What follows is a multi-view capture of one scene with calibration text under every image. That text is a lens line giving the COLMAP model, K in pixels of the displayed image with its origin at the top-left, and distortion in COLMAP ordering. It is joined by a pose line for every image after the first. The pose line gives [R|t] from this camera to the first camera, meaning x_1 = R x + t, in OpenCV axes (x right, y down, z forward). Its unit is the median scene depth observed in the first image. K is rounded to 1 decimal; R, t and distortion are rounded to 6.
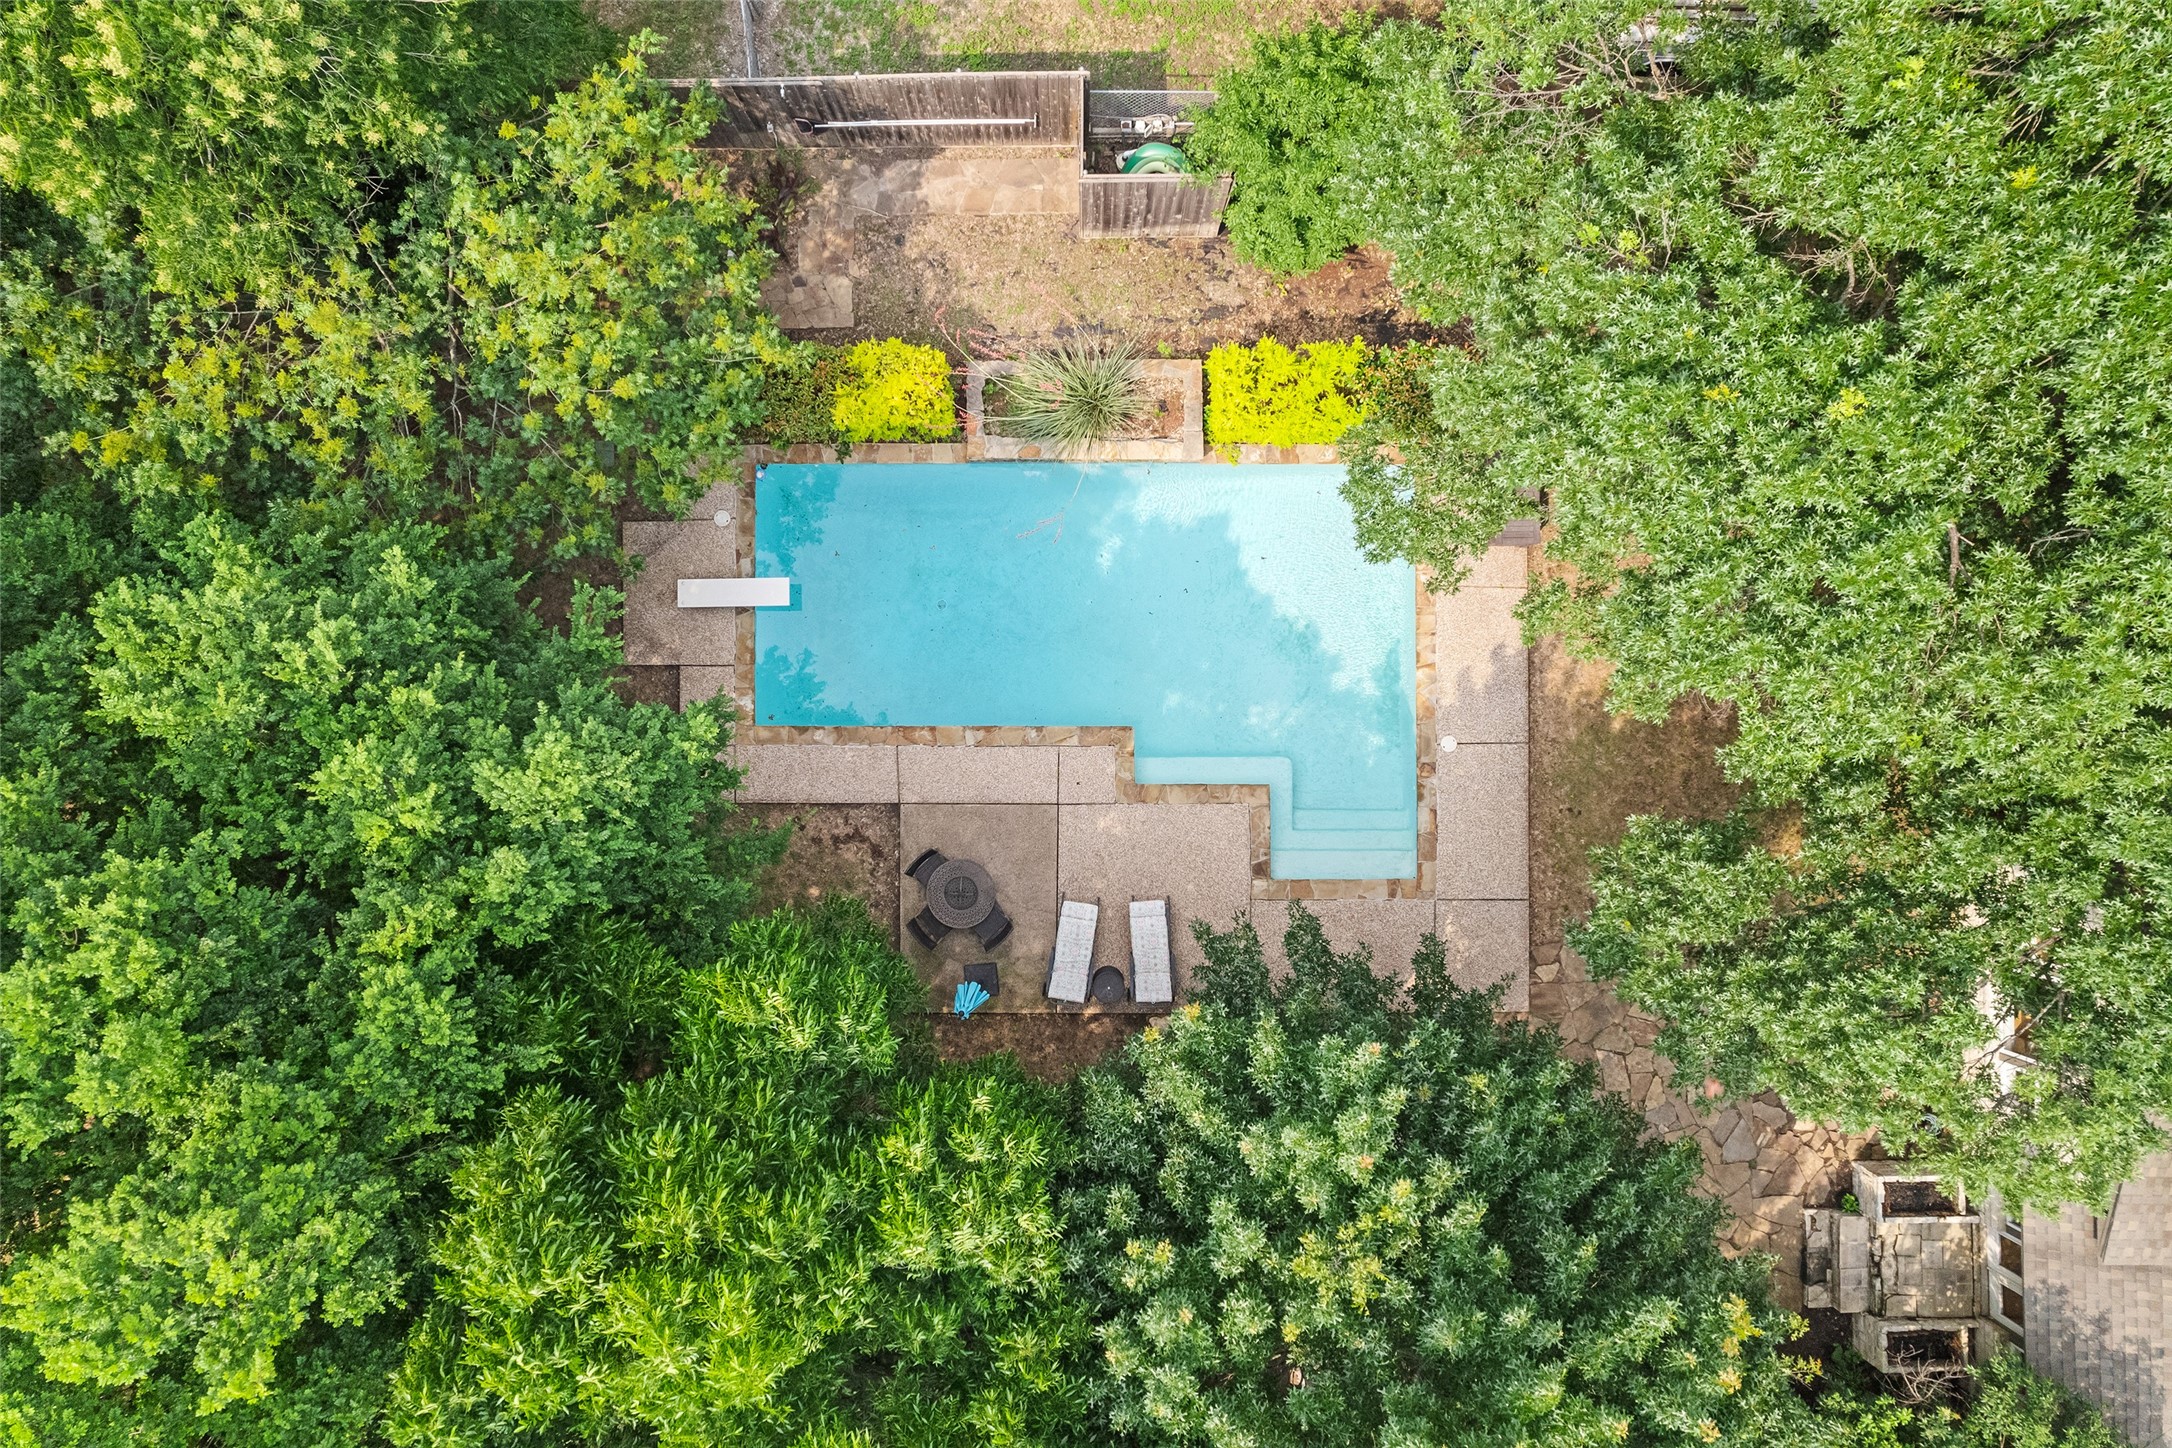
lens RADIAL K [[1393.3, 0, 1120.6], [0, 1393.3, 714.5], [0, 0, 1]] dist [-0.023253, 0.002807]
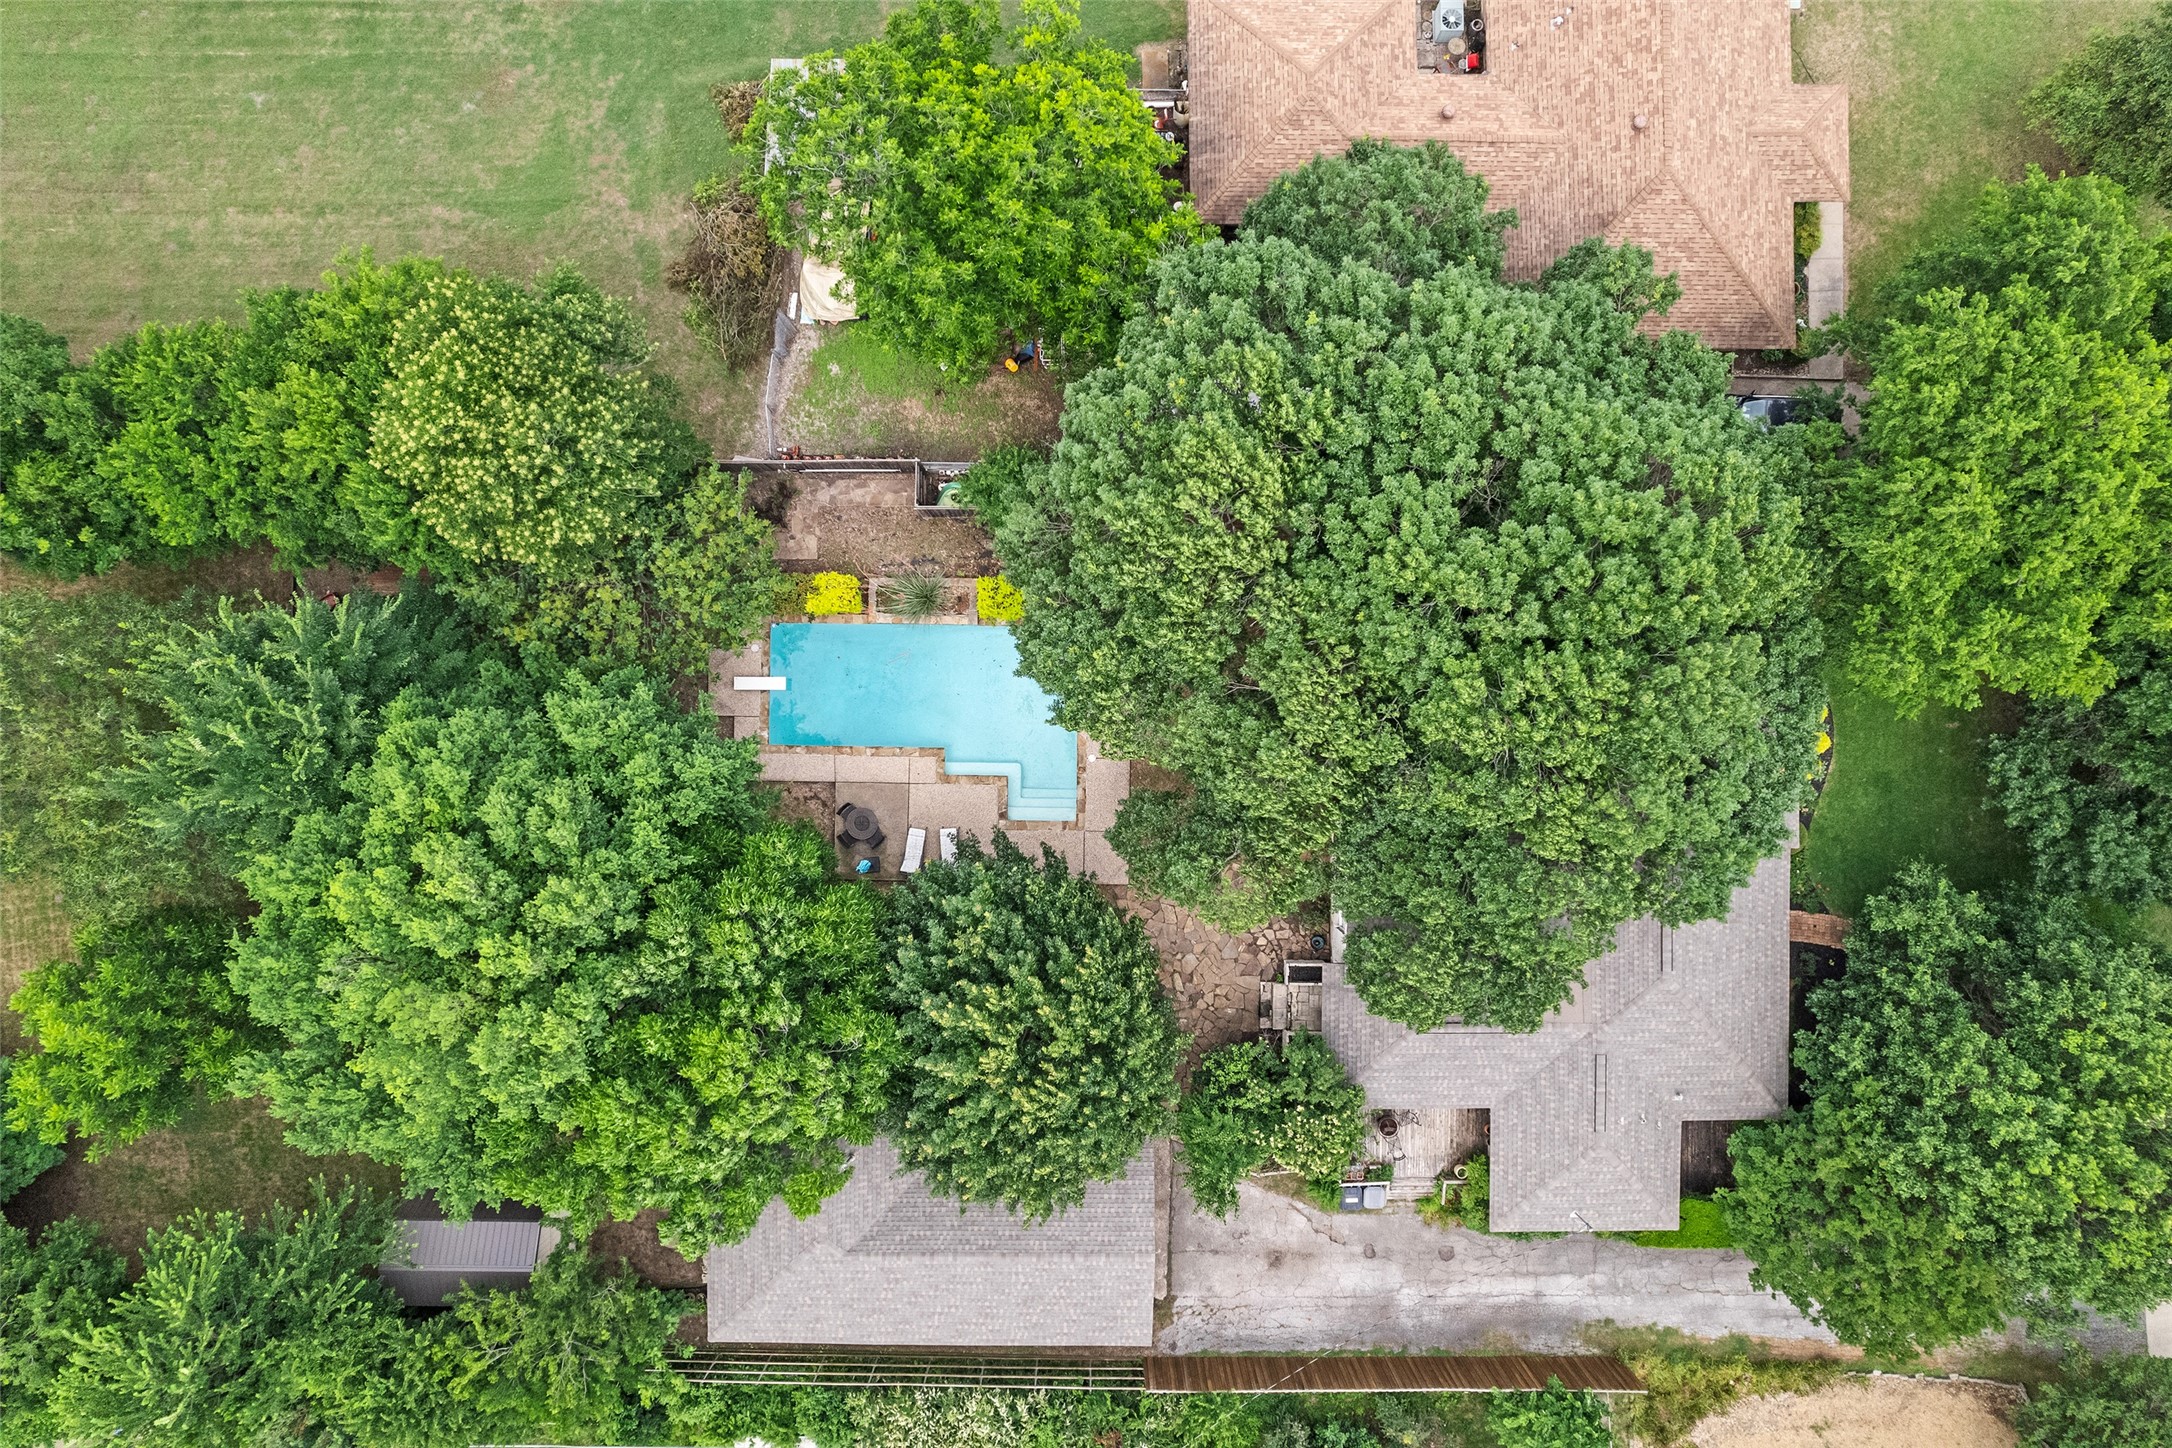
lens RADIAL K [[1316.7, 0, 1086.0], [0, 1316.7, 724.0], [0, 0, 1]] dist [0.002696, 0.000449]
pose [[0.999610, 0.015083, -0.023499, 0.289344], [-0.014982, 0.999878, 0.004463, -0.042561], [0.023564, -0.004109, 0.999714, -1.079547]]
